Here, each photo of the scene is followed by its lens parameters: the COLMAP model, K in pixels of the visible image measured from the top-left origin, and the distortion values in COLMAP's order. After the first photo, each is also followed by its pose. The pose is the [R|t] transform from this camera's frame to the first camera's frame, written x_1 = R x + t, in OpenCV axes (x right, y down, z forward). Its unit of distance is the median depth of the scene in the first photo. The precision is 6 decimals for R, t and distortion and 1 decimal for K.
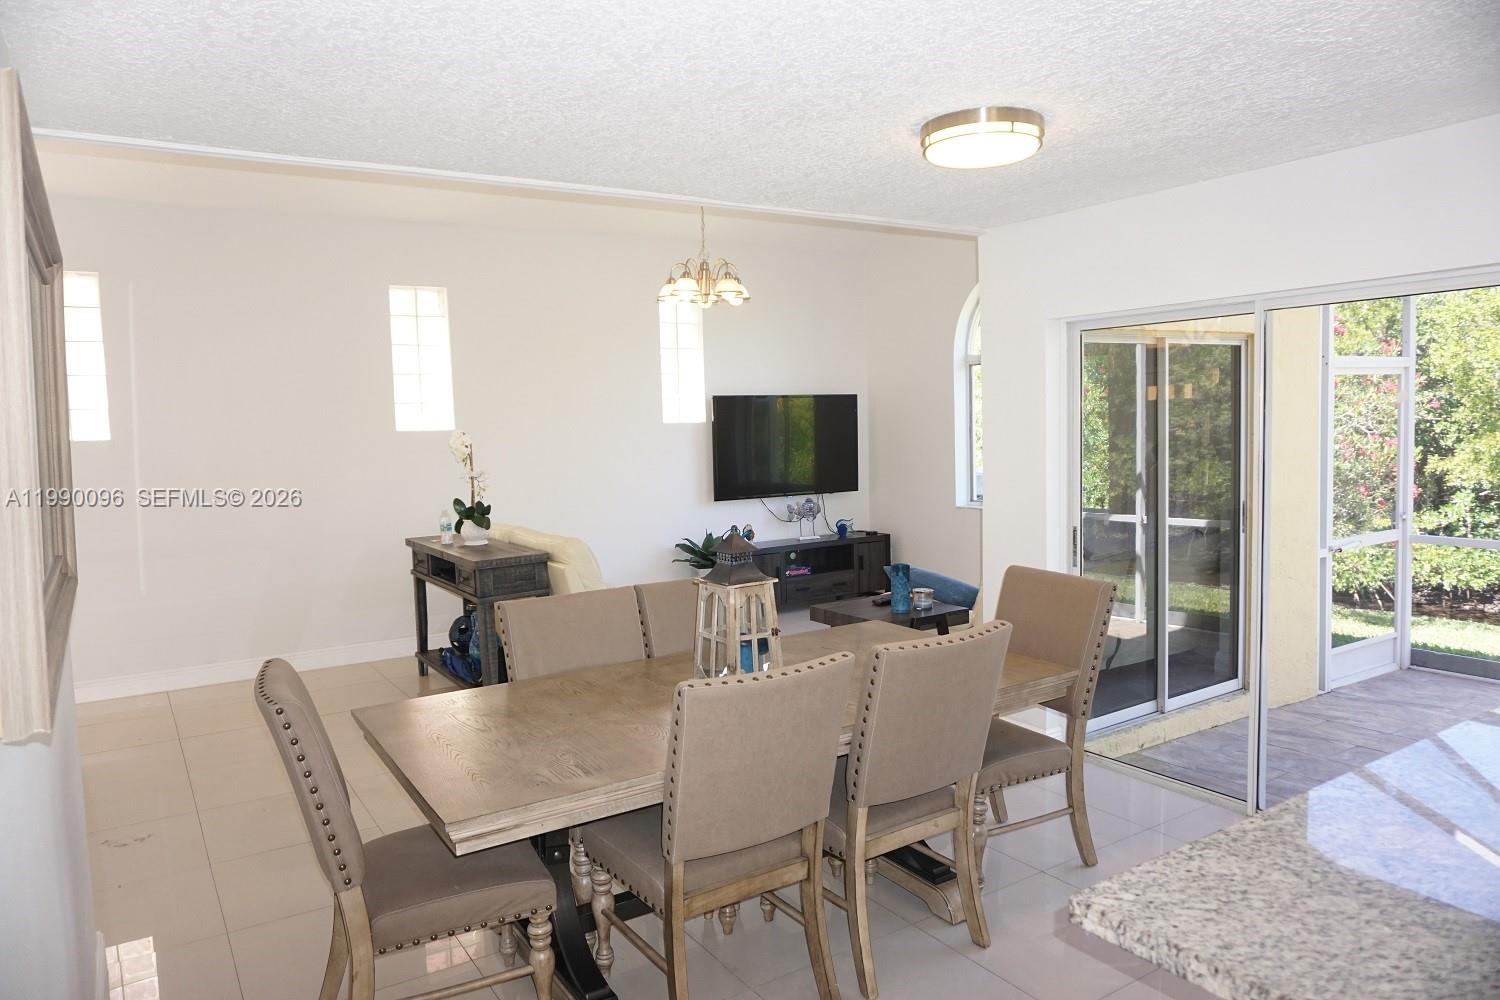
lens RADIAL K [[997.4, 0, 745.2], [0, 997.4, 504.0], [0, 0, 1]] dist [-0.057448, 0.031609]
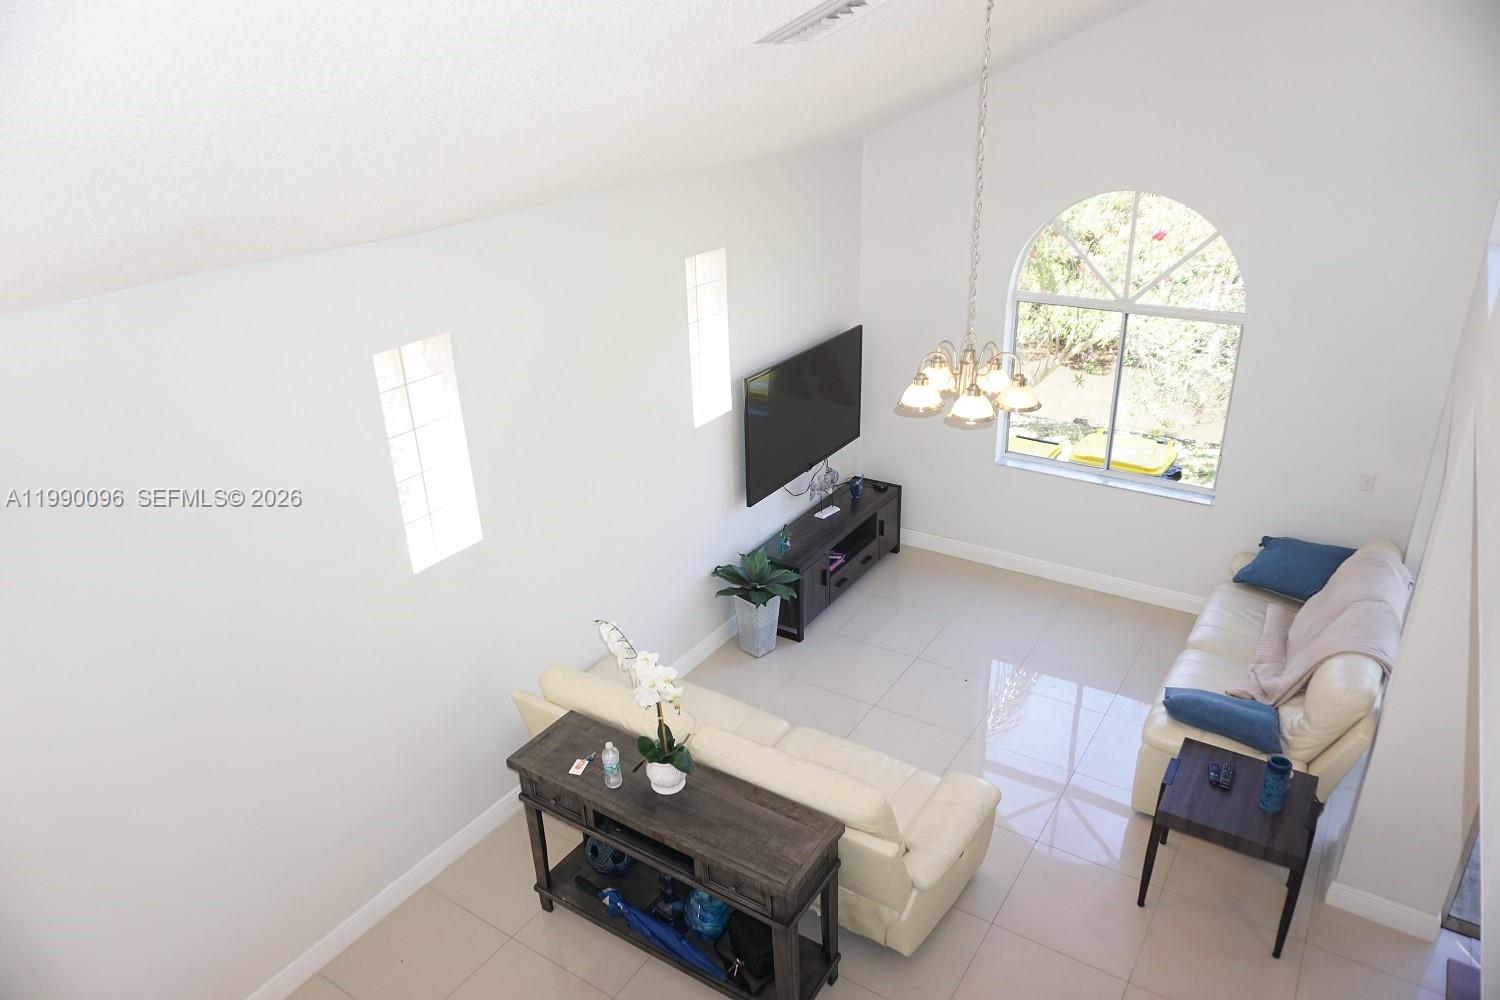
lens RADIAL K [[997.4, 0, 753.2], [0, 997.4, 488.8], [0, 0, 1]] dist [-0.057448, 0.031609]
pose [[0.913185, -0.165015, 0.372643, -0.306454], [0.040062, 0.946279, 0.320861, -0.258388], [-0.405571, -0.278077, 0.870738, 0.303885]]
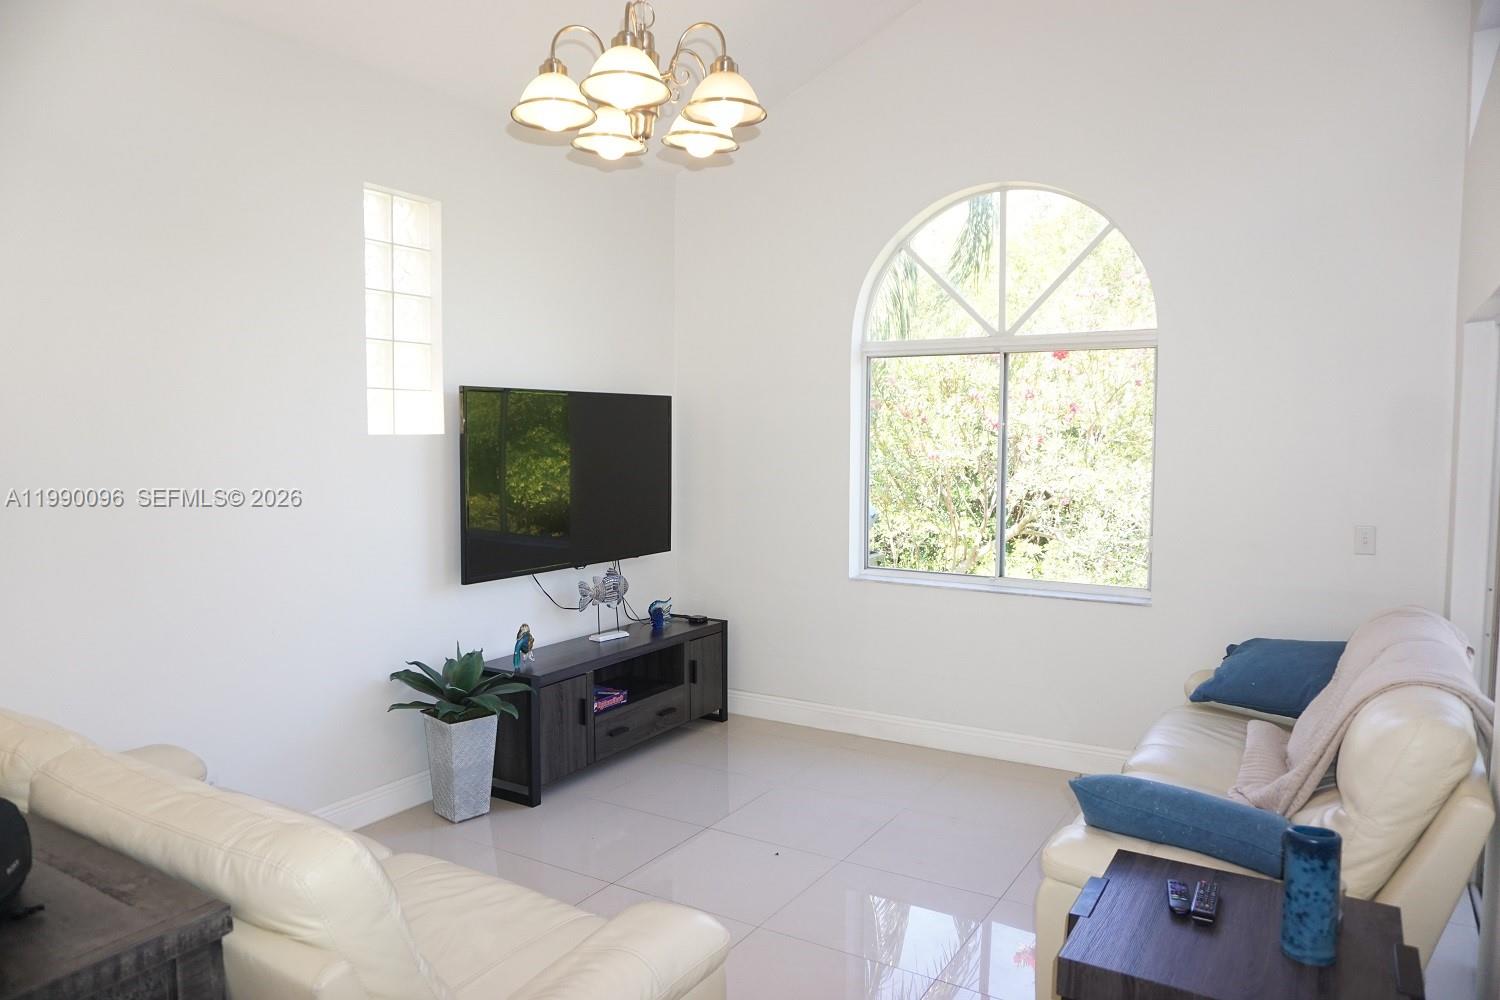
lens RADIAL K [[997.4, 0, 751.2], [0, 997.4, 488.8], [0, 0, 1]] dist [-0.057448, 0.031609]
pose [[0.900172, 0.003633, 0.435520, -0.118503], [0.008784, 0.999610, -0.026493, -0.036748], [-0.435447, 0.027673, 0.899789, 0.438827]]
